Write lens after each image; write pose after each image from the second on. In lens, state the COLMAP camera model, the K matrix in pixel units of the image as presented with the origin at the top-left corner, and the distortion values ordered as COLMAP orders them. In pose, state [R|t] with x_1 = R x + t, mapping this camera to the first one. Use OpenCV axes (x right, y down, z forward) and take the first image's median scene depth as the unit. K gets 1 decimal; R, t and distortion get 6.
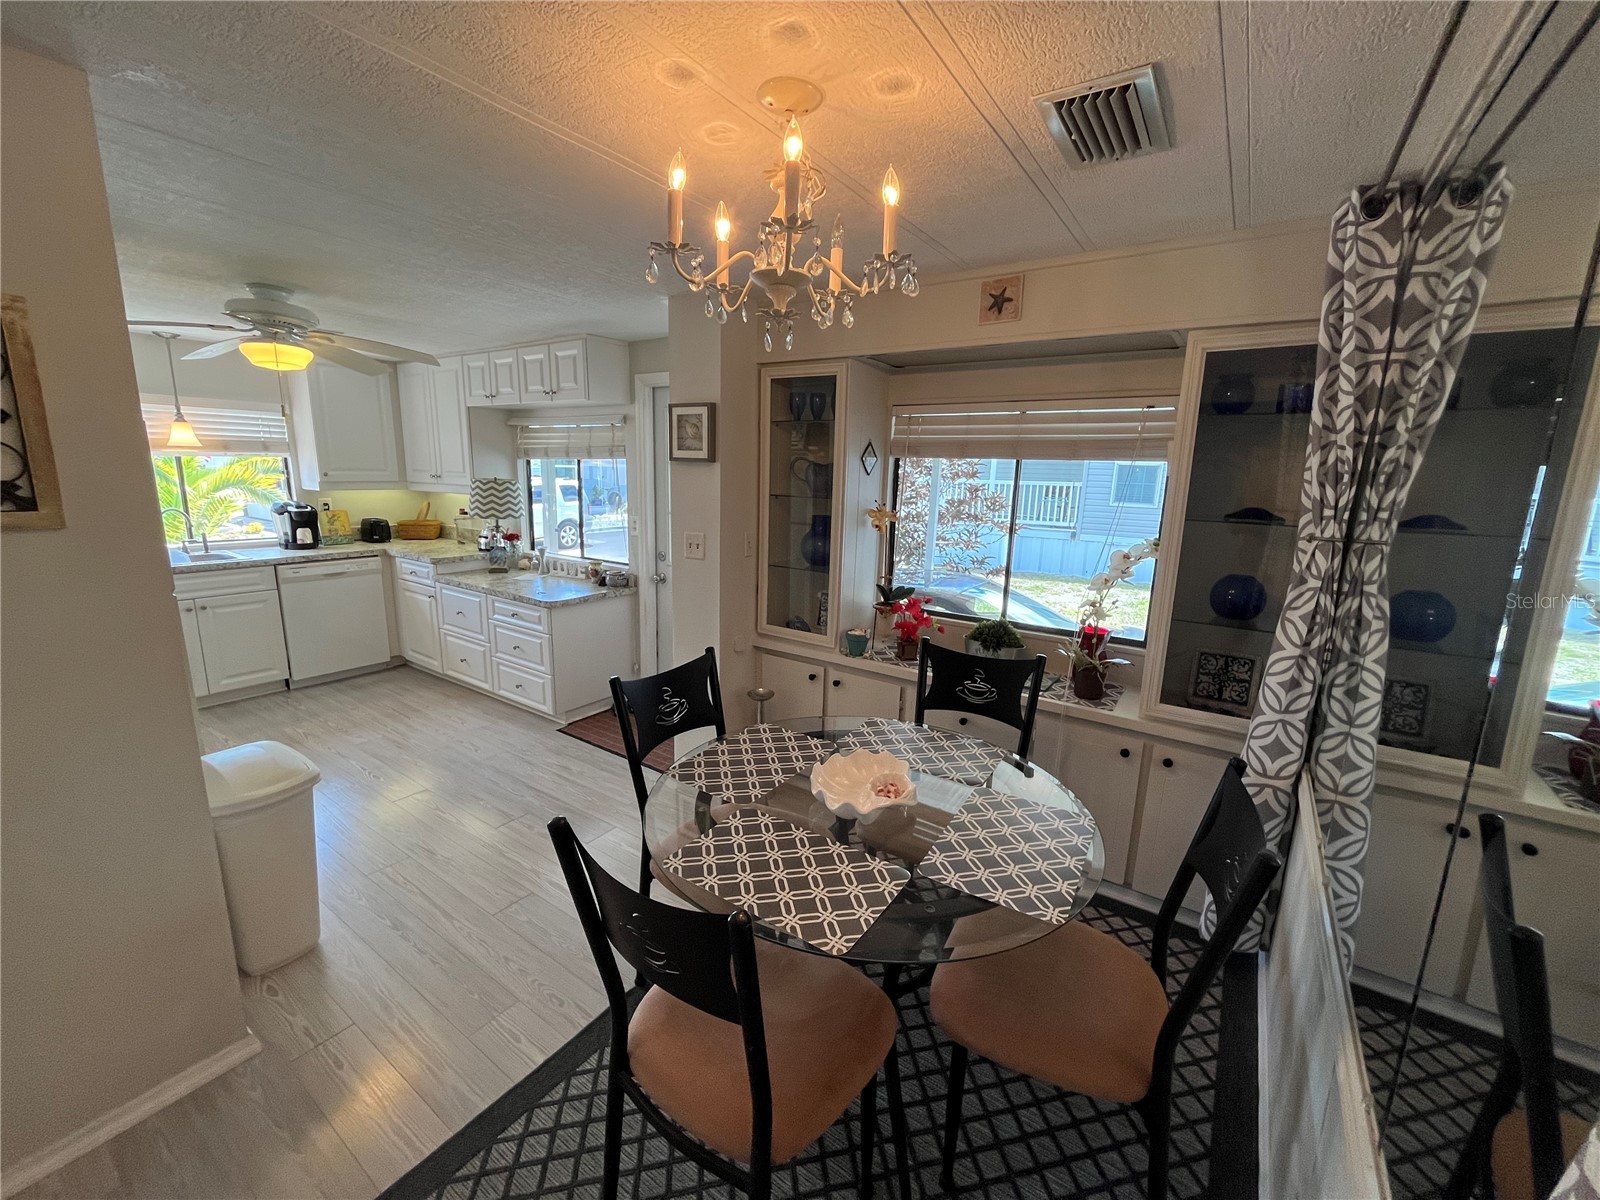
lens RADIAL K [[644.7, 0, 795.6], [0, 644.7, 599.4], [0, 0, 1]] dist [-0.001767, -0.001096]
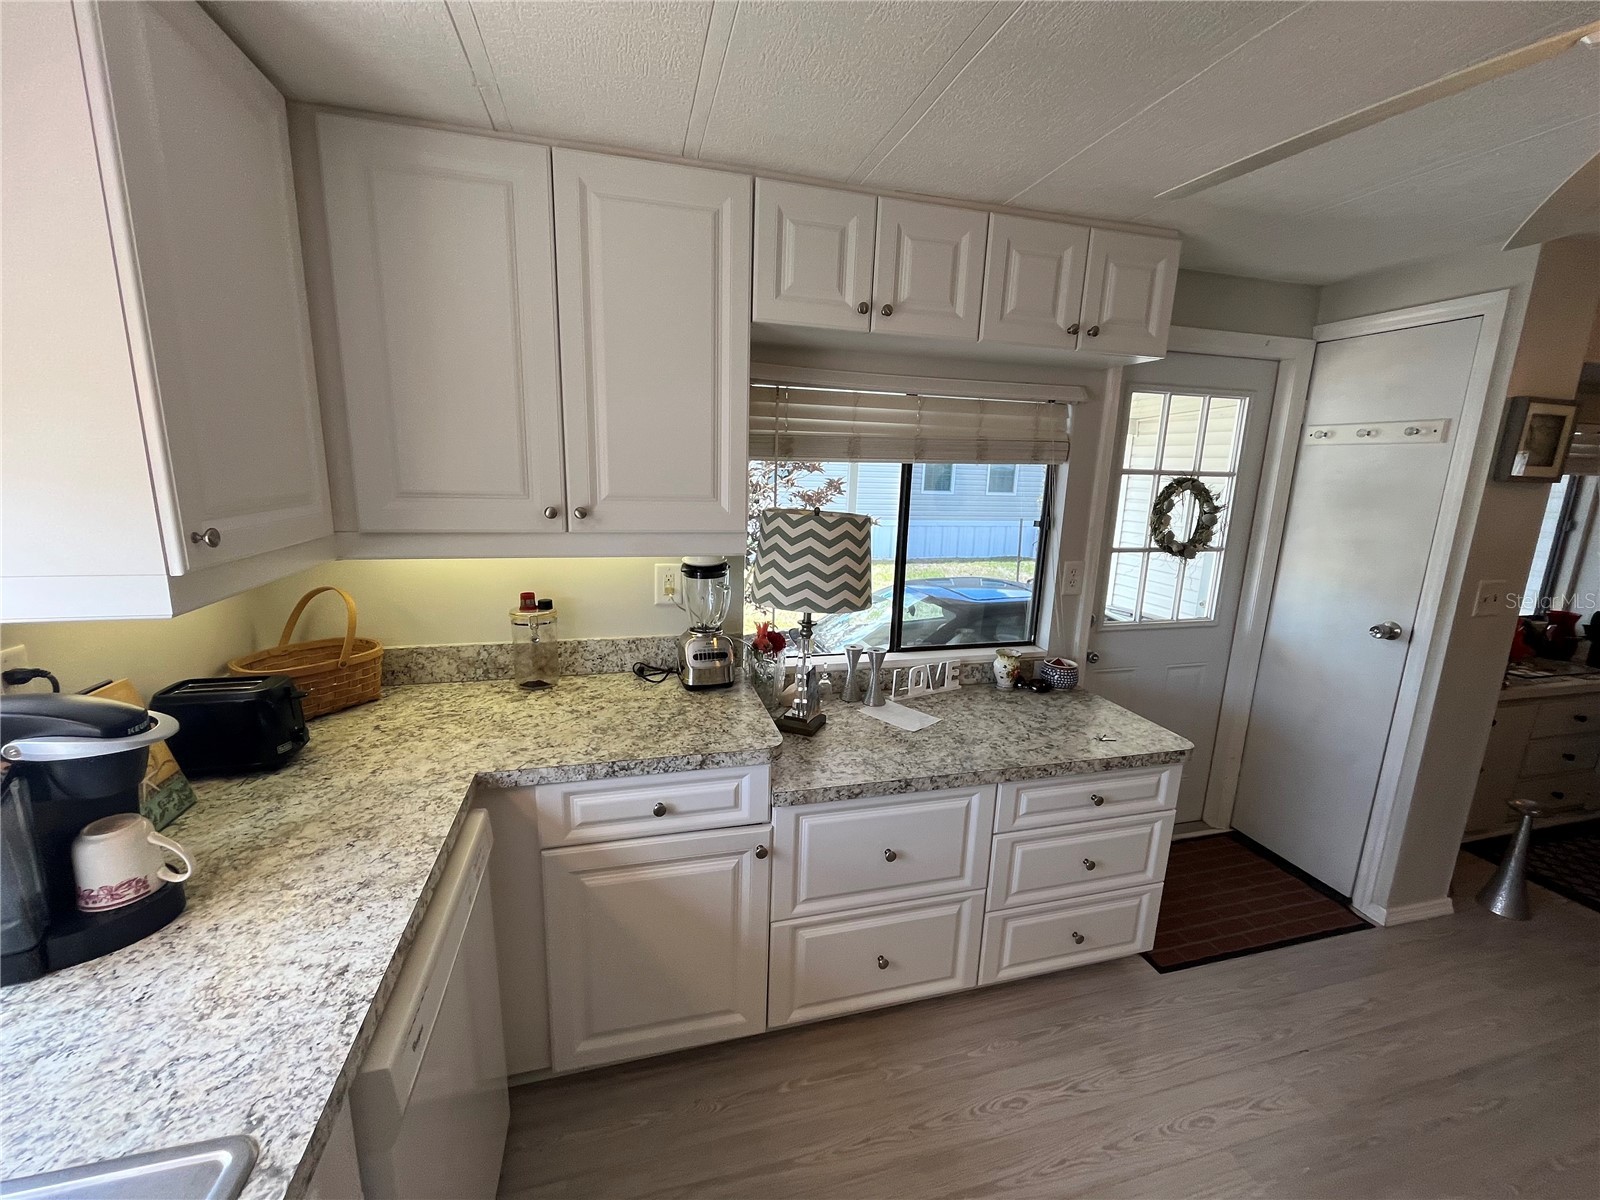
lens RADIAL K [[644.7, 0, 795.6], [0, 644.7, 599.4], [0, 0, 1]] dist [-0.001767, -0.001096]
pose [[0.647006, -0.165905, 0.744216, -0.775205], [0.141494, 0.985213, 0.096617, -0.169770], [-0.749241, 0.042790, 0.660914, 0.723720]]
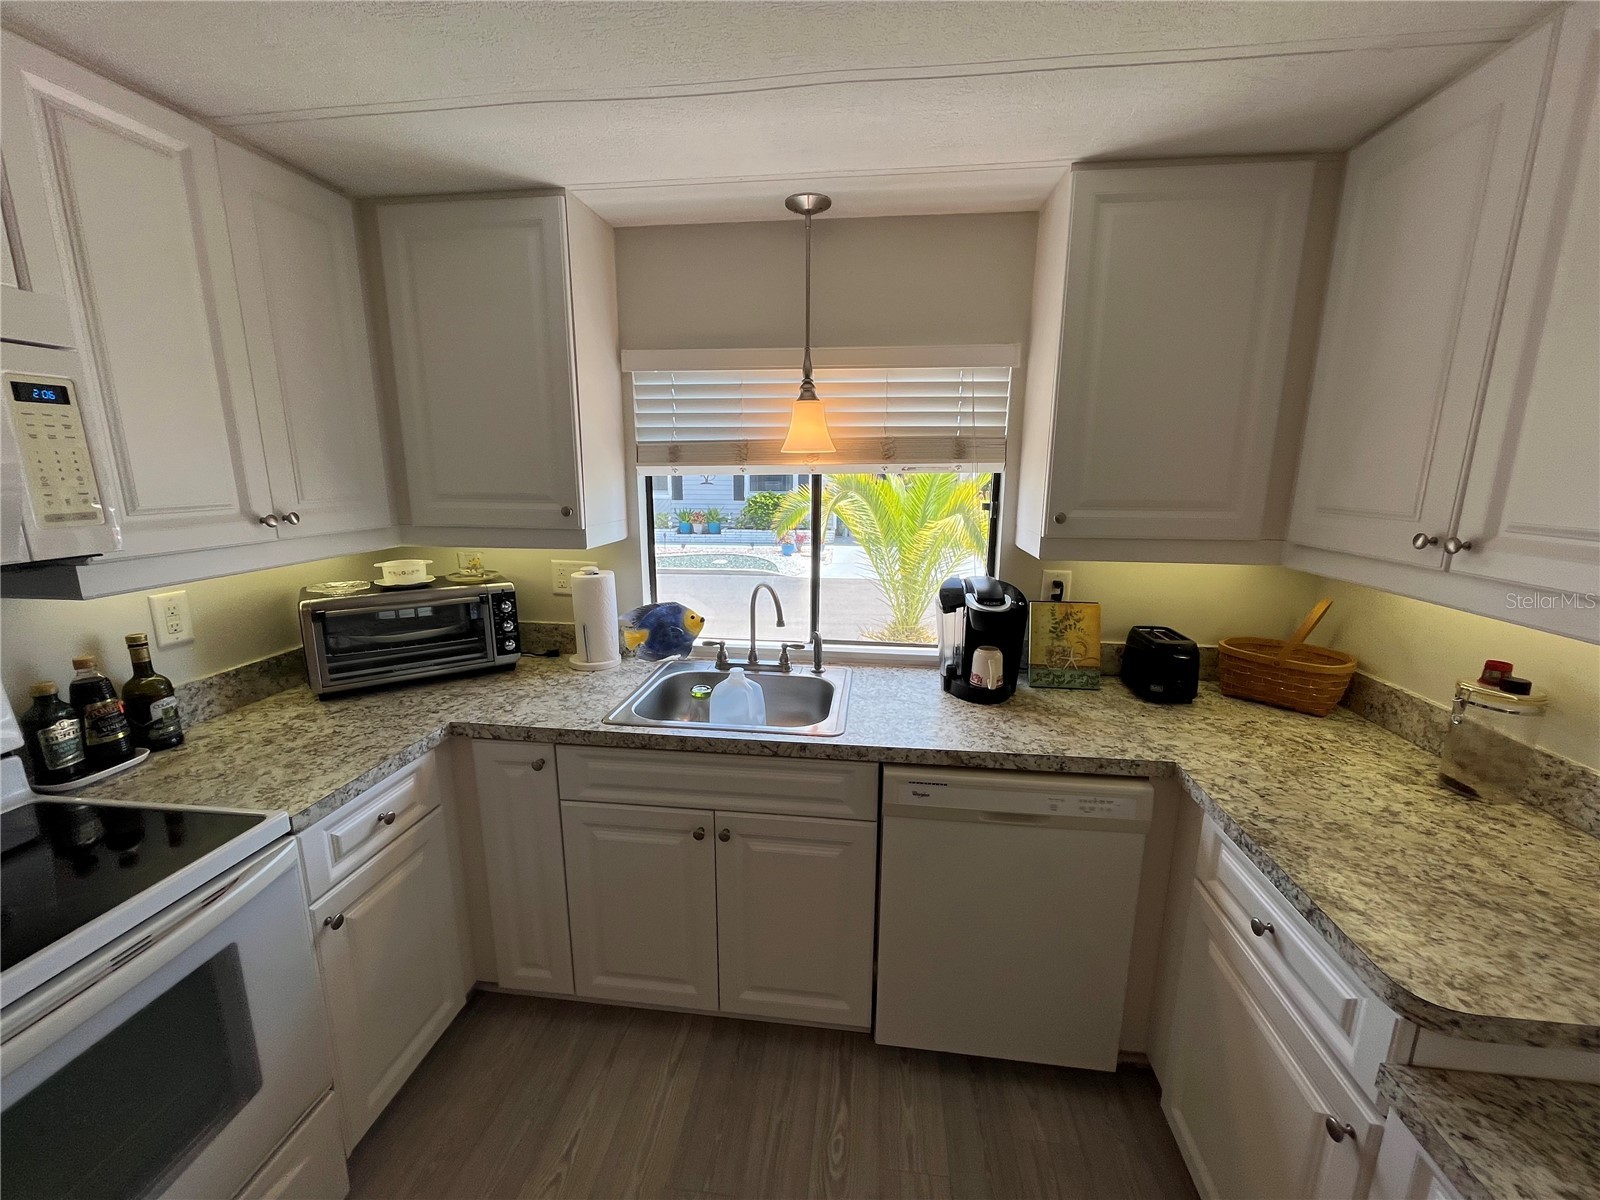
lens RADIAL K [[644.7, 0, 795.6], [0, 644.7, 599.4], [0, 0, 1]] dist [-0.001767, -0.001096]
pose [[0.461934, 0.156719, -0.872958, -0.480823], [-0.169193, 0.981760, 0.086721, -0.157443], [0.870627, 0.107639, 0.480024, 0.709294]]
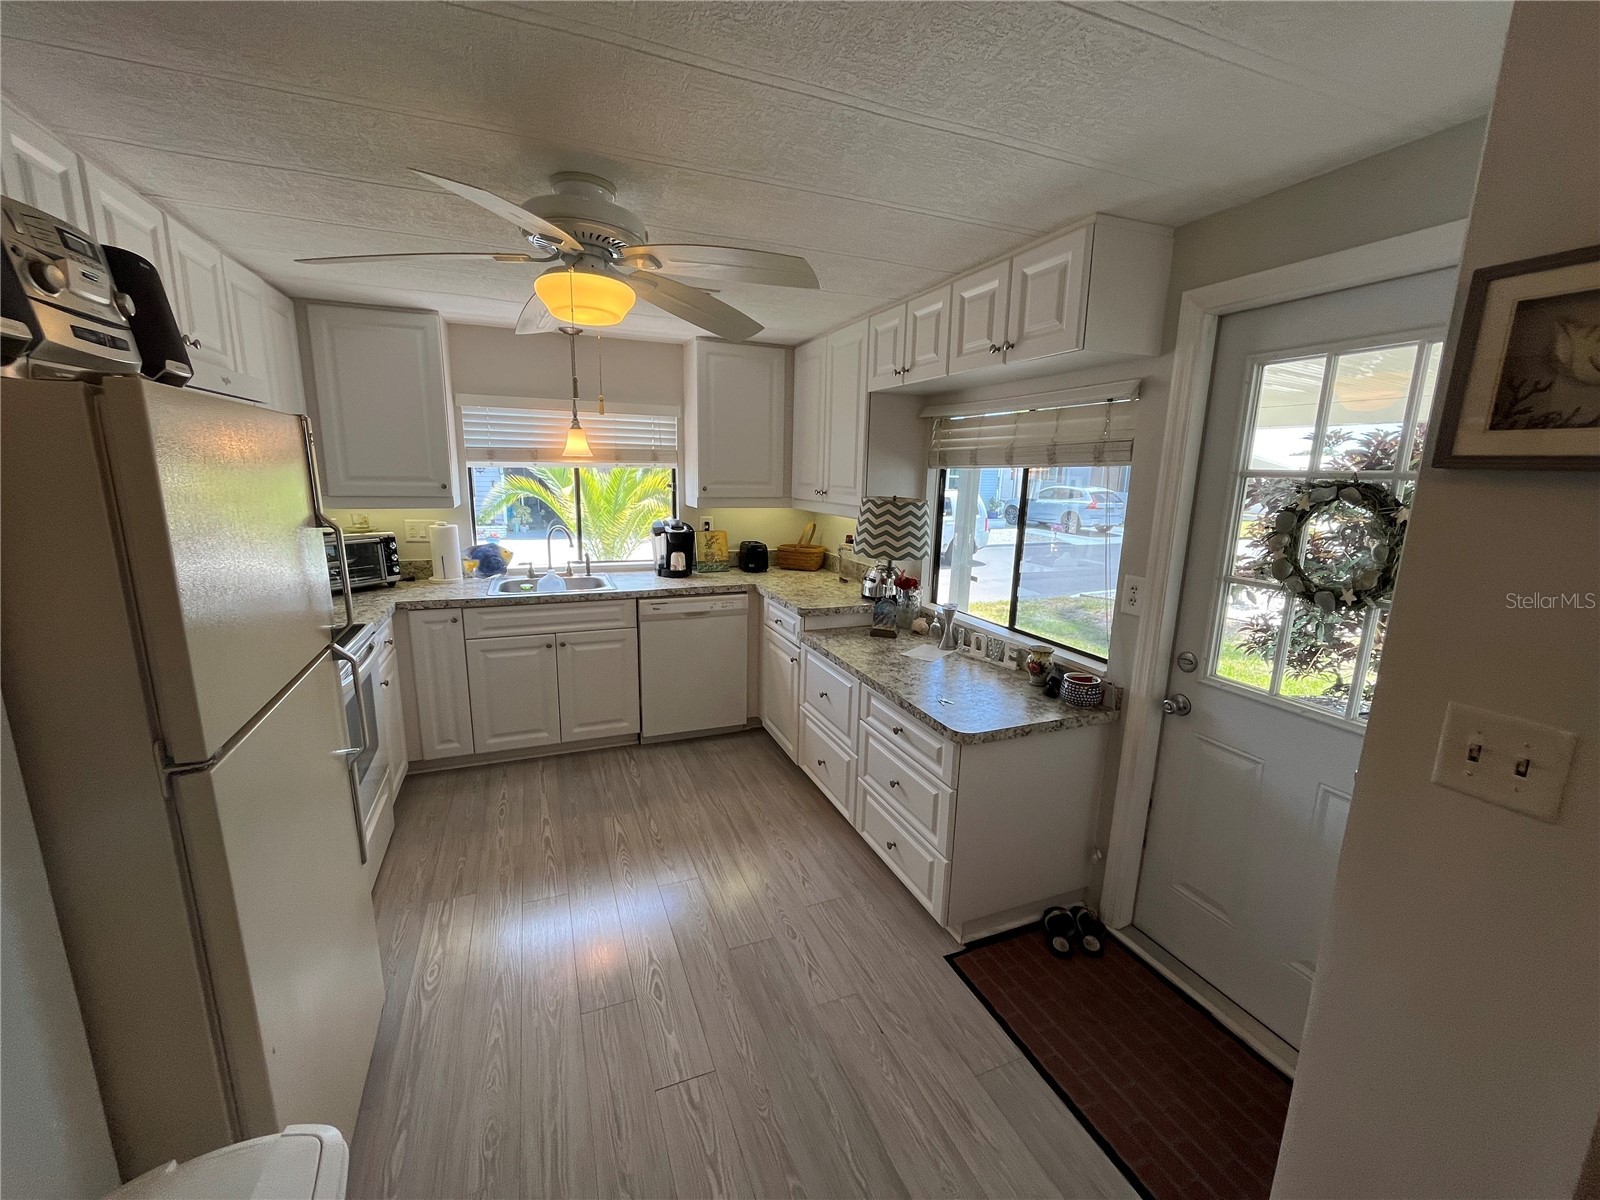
lens RADIAL K [[644.7, 0, 795.6], [0, 644.7, 599.4], [0, 0, 1]] dist [-0.001767, -0.001096]
pose [[0.836005, 0.101395, -0.539272, -0.178674], [-0.109288, 0.993857, 0.017443, -0.081966], [0.537728, 0.044353, 0.841951, 0.382498]]
